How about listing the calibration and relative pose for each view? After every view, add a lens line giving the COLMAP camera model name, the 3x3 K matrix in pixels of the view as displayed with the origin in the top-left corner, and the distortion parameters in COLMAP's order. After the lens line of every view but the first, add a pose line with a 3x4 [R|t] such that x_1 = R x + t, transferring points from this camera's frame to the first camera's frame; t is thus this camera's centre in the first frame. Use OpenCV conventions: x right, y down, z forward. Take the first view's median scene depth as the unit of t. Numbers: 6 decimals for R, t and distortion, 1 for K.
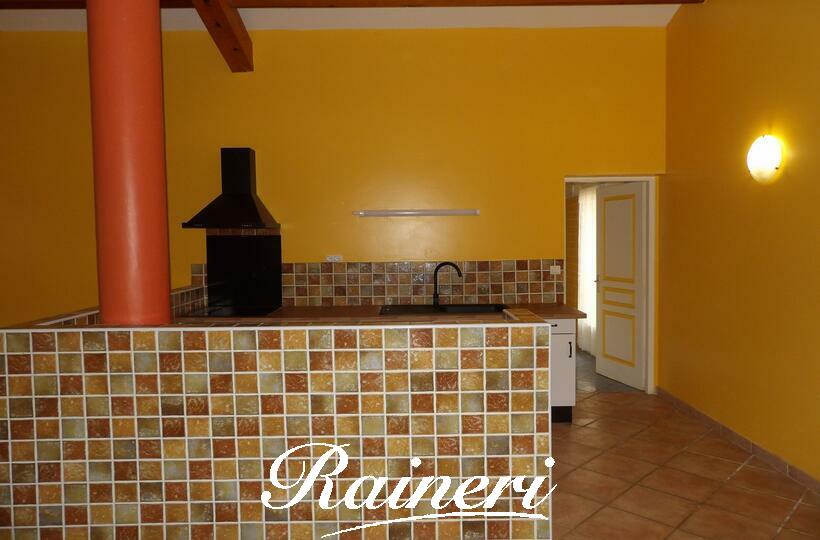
lens RADIAL K [[582.4, 0, 409.9], [0, 582.4, 287.1], [0, 0, 1]] dist [-0.072220, 0.111159]
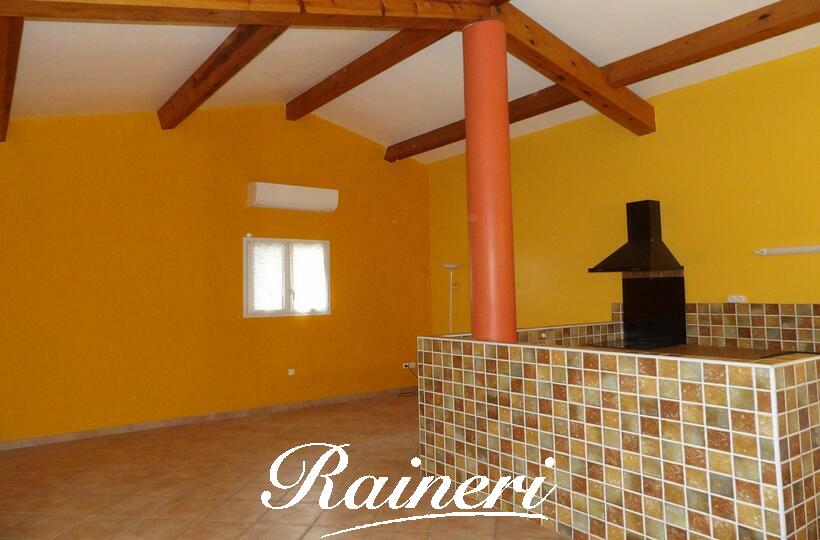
lens RADIAL K [[582.4, 0, 409.9], [0, 582.4, 287.1], [0, 0, 1]] dist [-0.072220, 0.111159]
pose [[0.575099, -0.007927, -0.818045, 0.660675], [-0.053846, 0.997418, -0.047520, 0.011942], [0.816310, 0.071377, 0.573187, -0.020484]]
